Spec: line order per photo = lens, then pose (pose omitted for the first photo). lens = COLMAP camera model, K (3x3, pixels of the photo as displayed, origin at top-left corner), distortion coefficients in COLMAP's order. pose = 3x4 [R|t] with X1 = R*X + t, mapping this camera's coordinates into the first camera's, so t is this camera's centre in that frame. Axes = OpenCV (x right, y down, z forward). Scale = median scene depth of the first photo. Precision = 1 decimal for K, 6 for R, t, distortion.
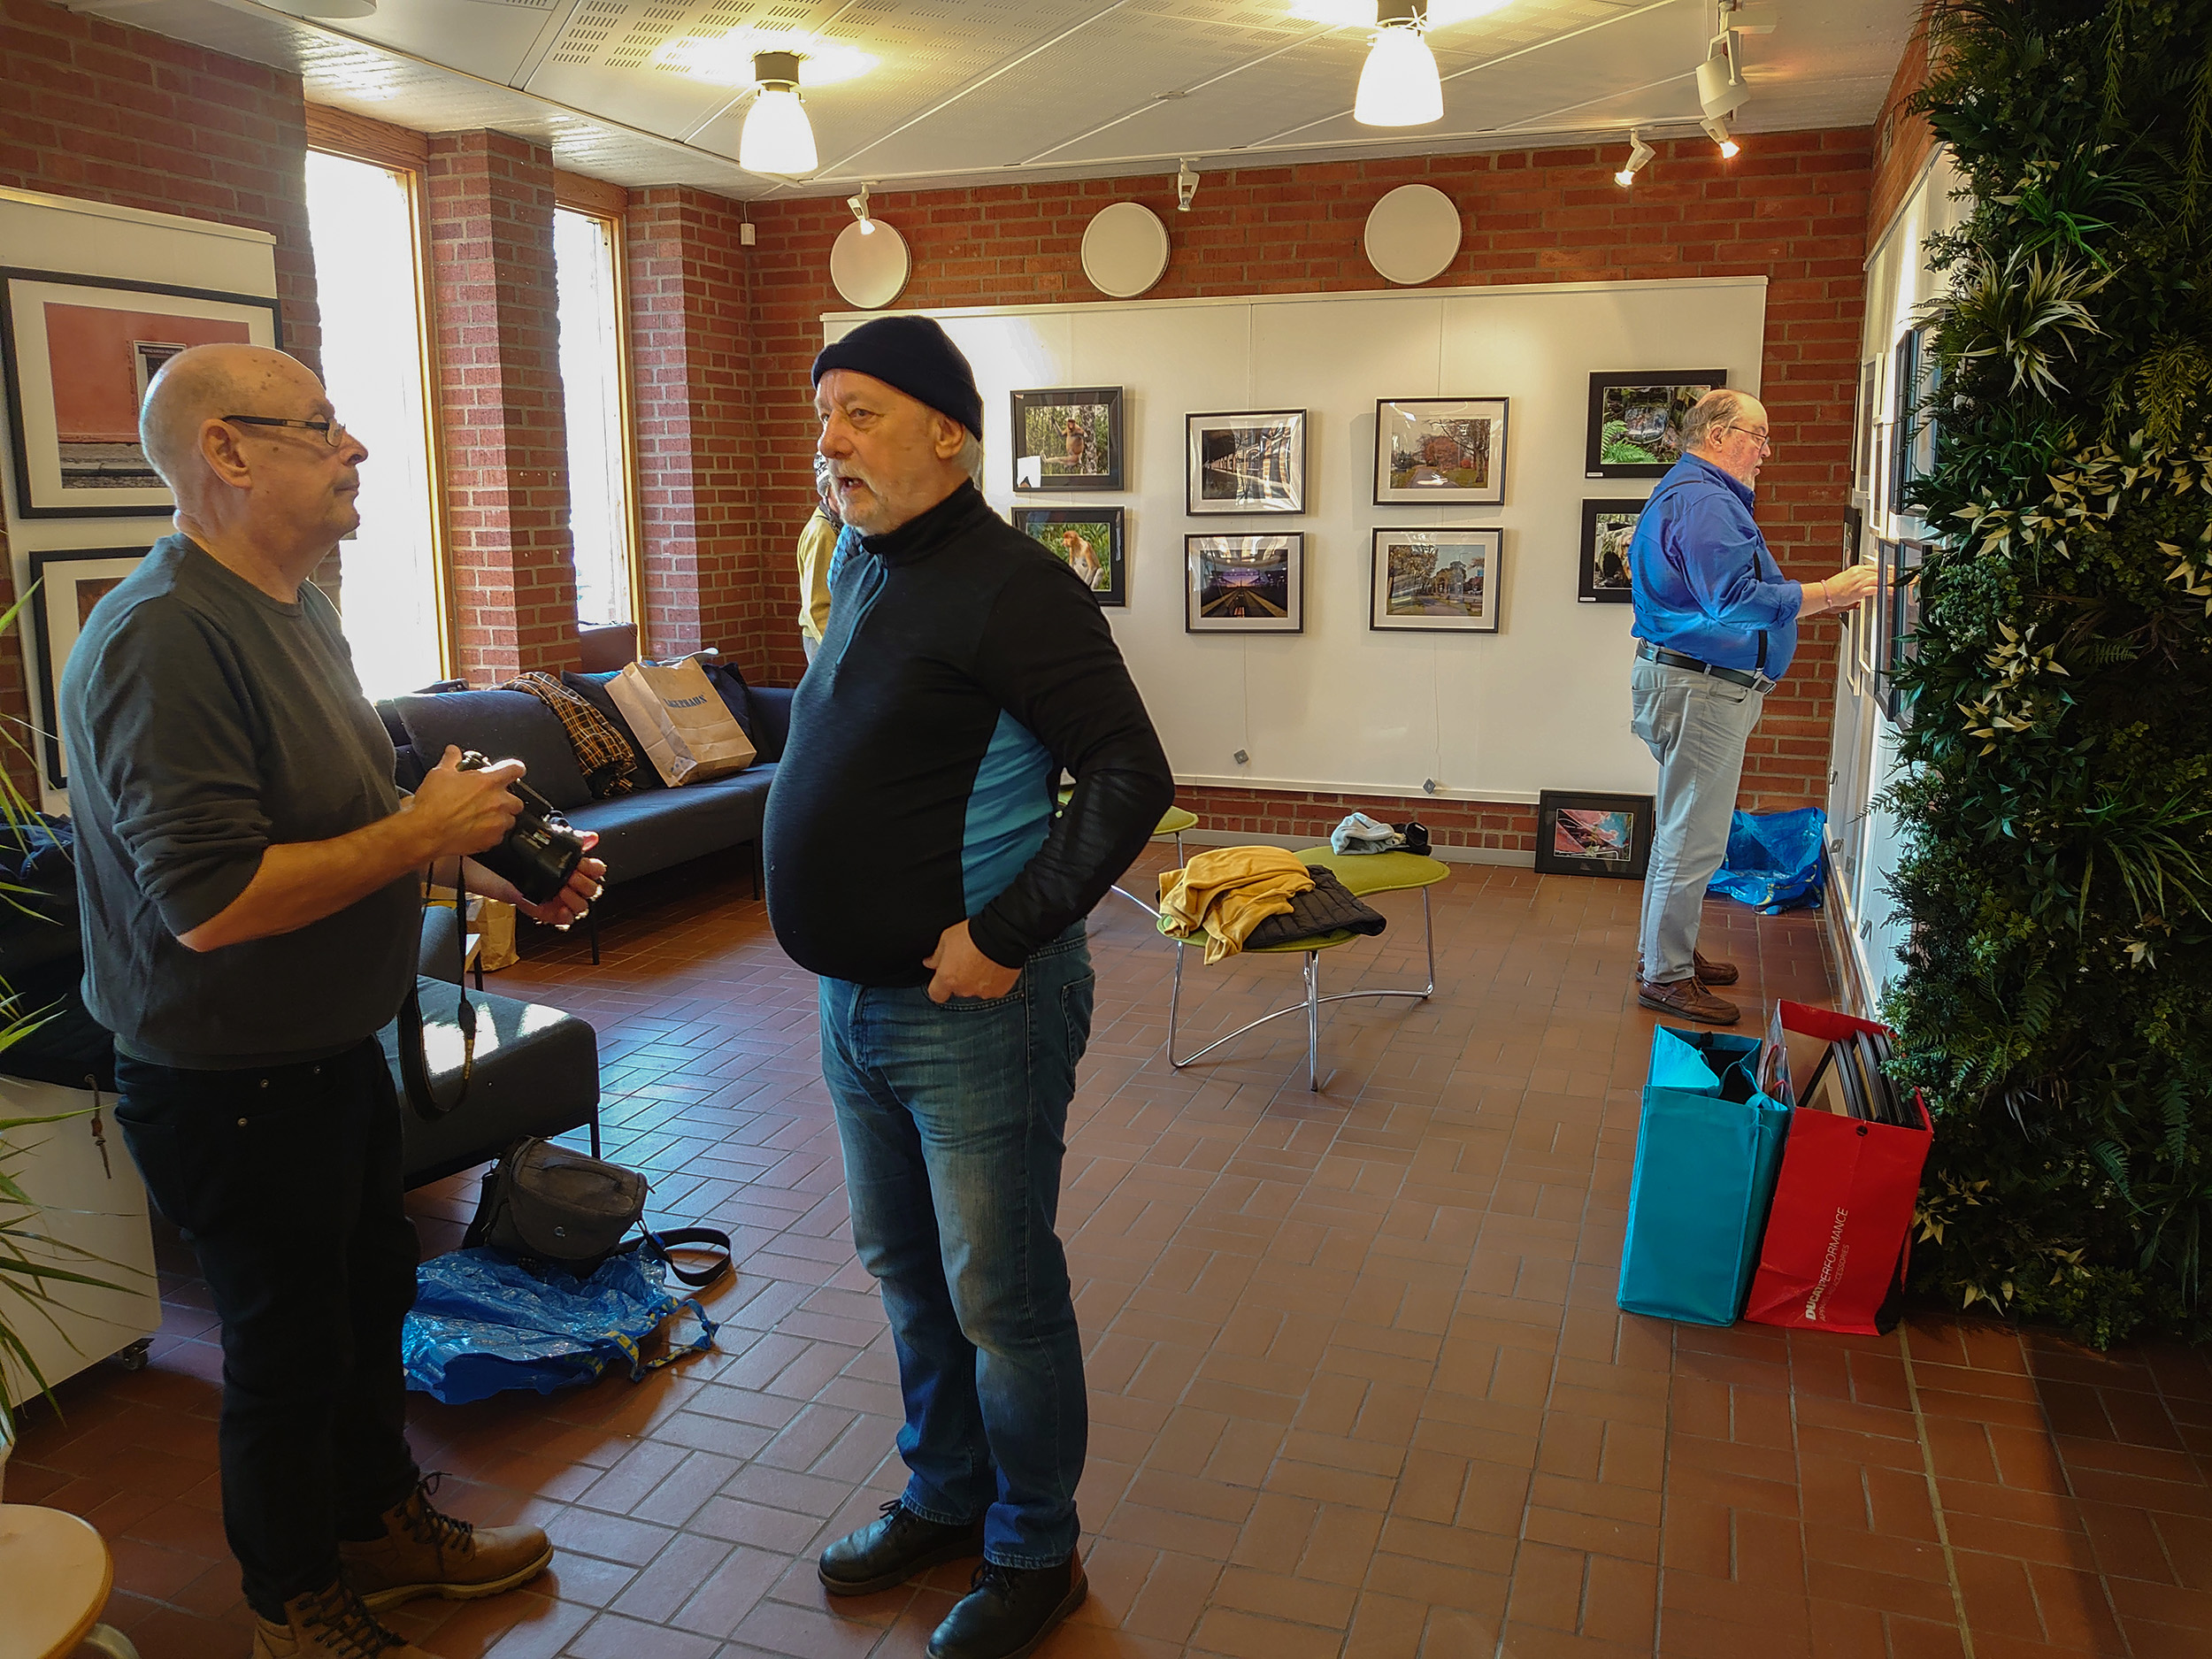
lens RADIAL K [[1767.2, 0, 1090.1], [0, 1767.2, 832.4], [0, 0, 1]] dist [-0.027419, 0.015721]
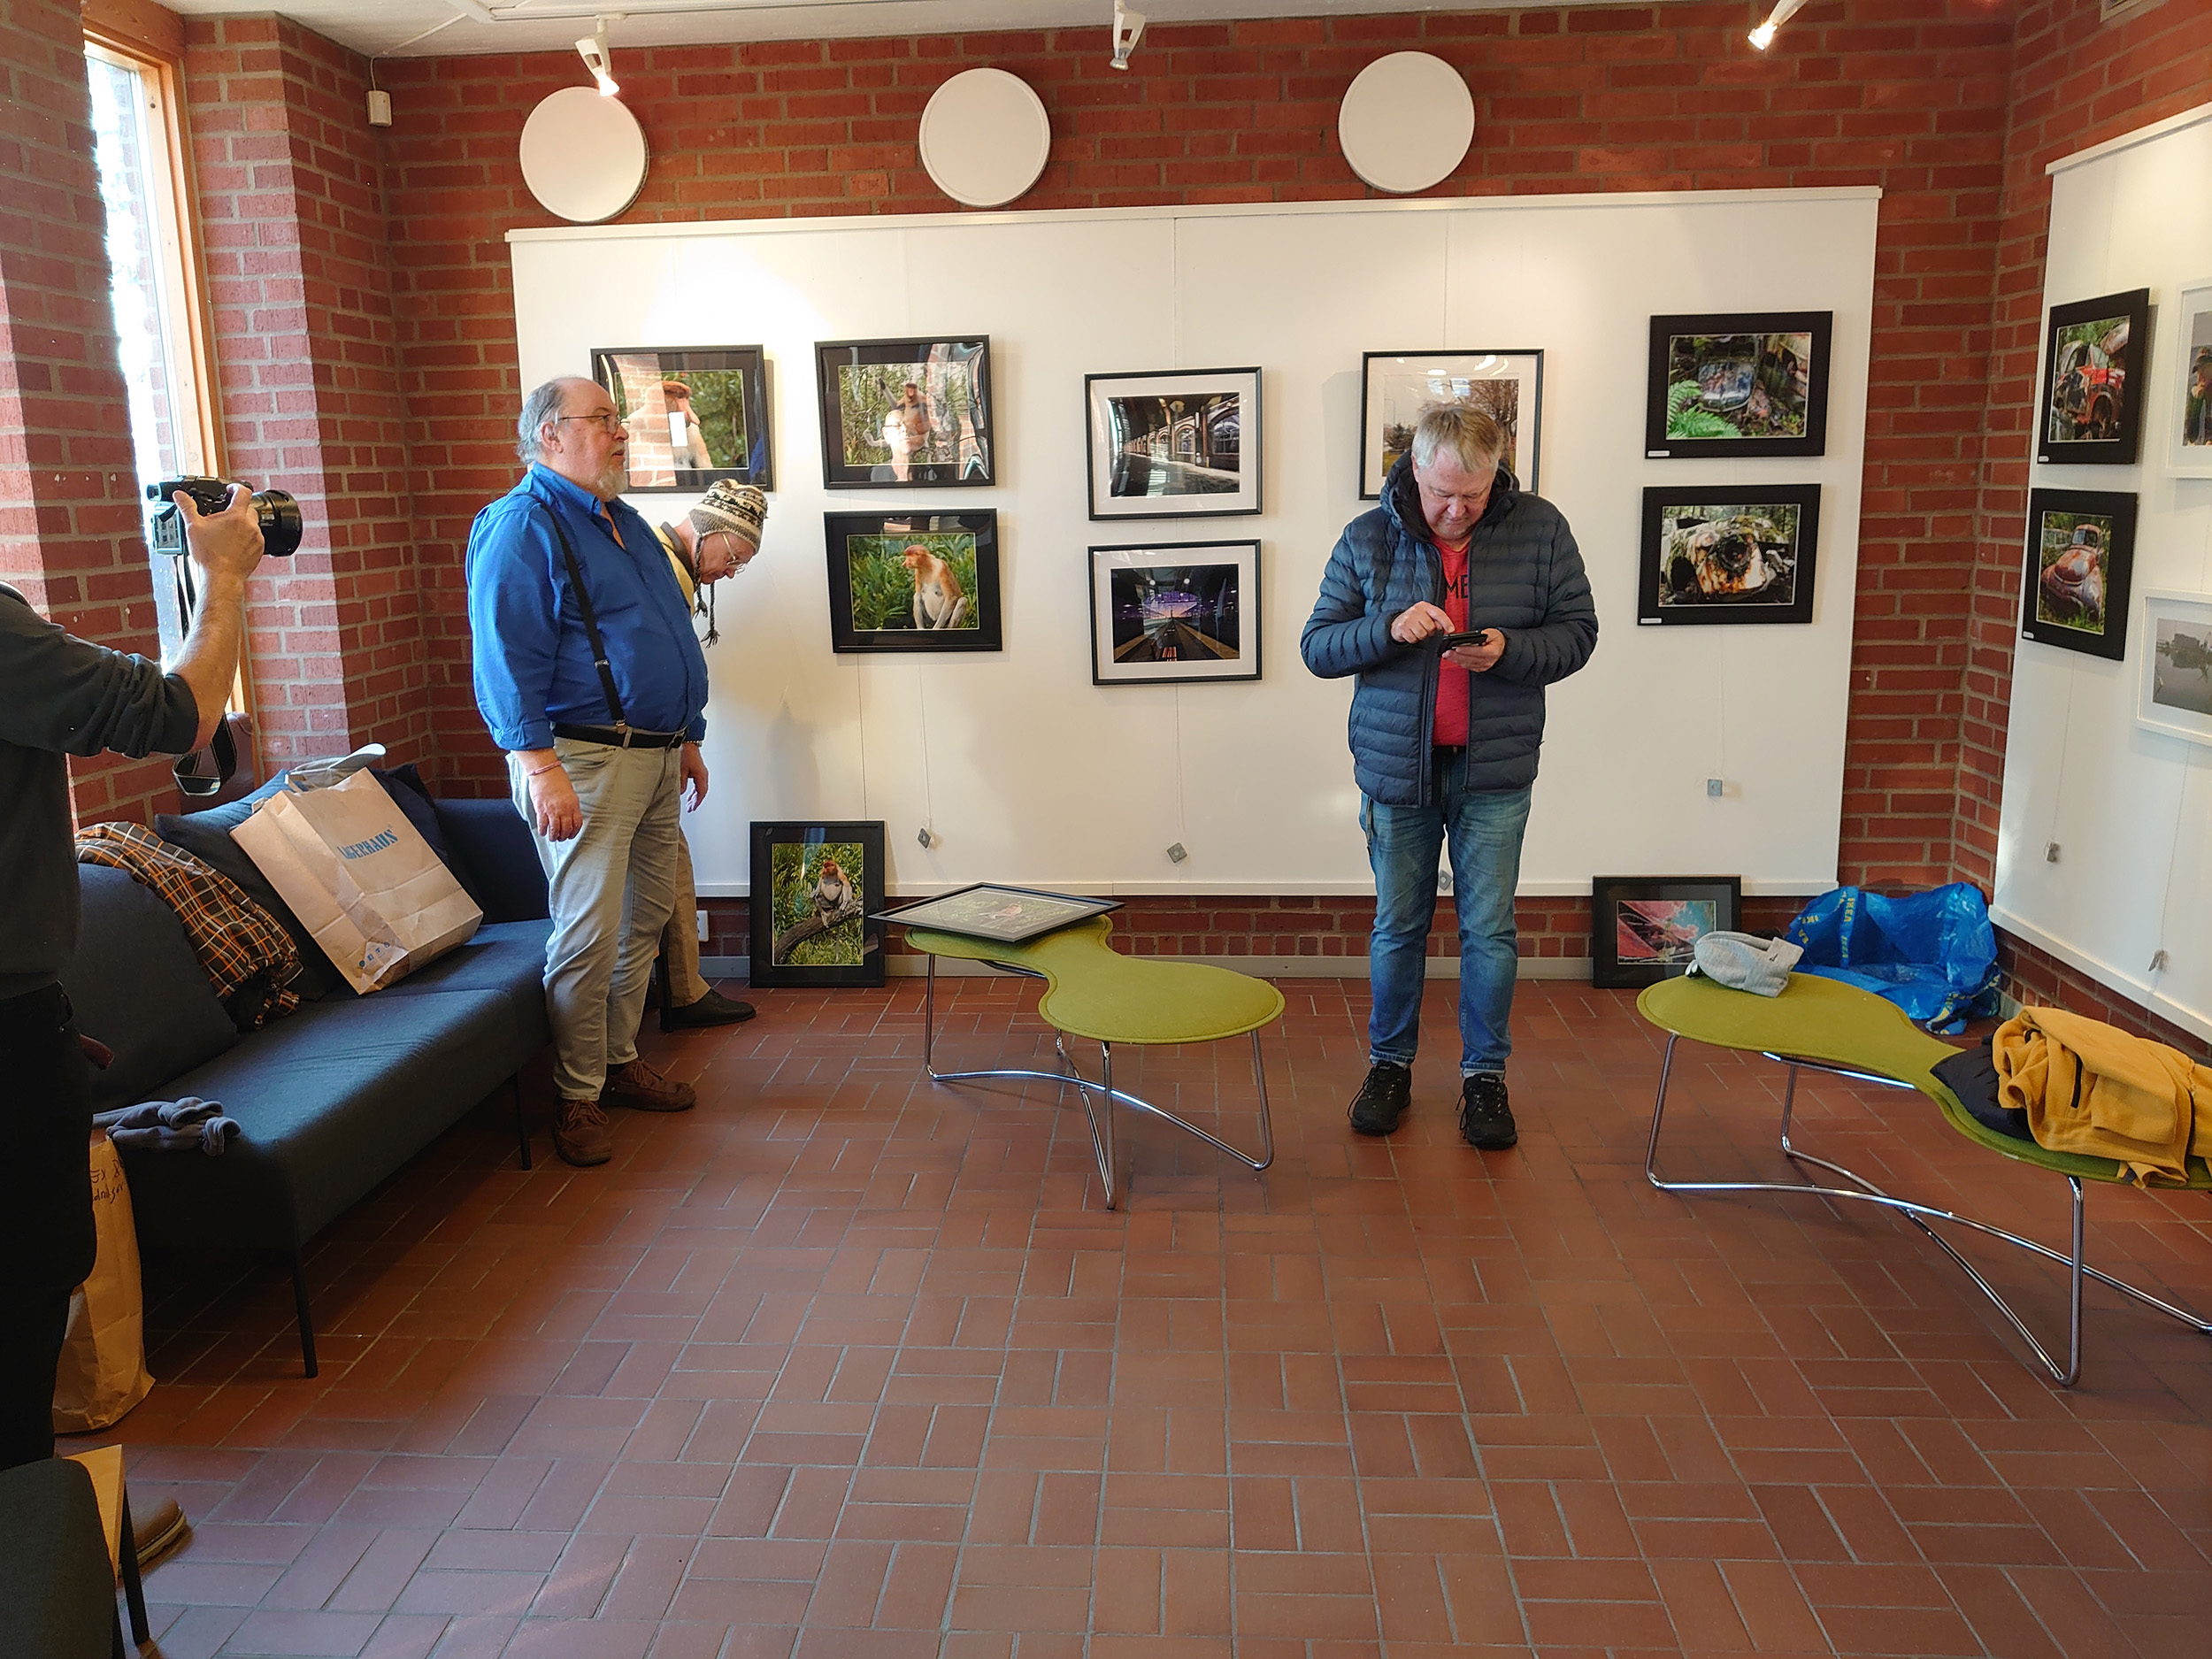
lens RADIAL K [[1731.6, 0, 1052.2], [0, 1731.6, 827.2], [0, 0, 1]] dist [-0.024917, 0.014136]
pose [[0.962127, -0.070318, 0.263377, -0.162337], [0.069682, 0.997500, 0.011767, -0.072404], [-0.263546, 0.007031, 0.964621, 0.367401]]
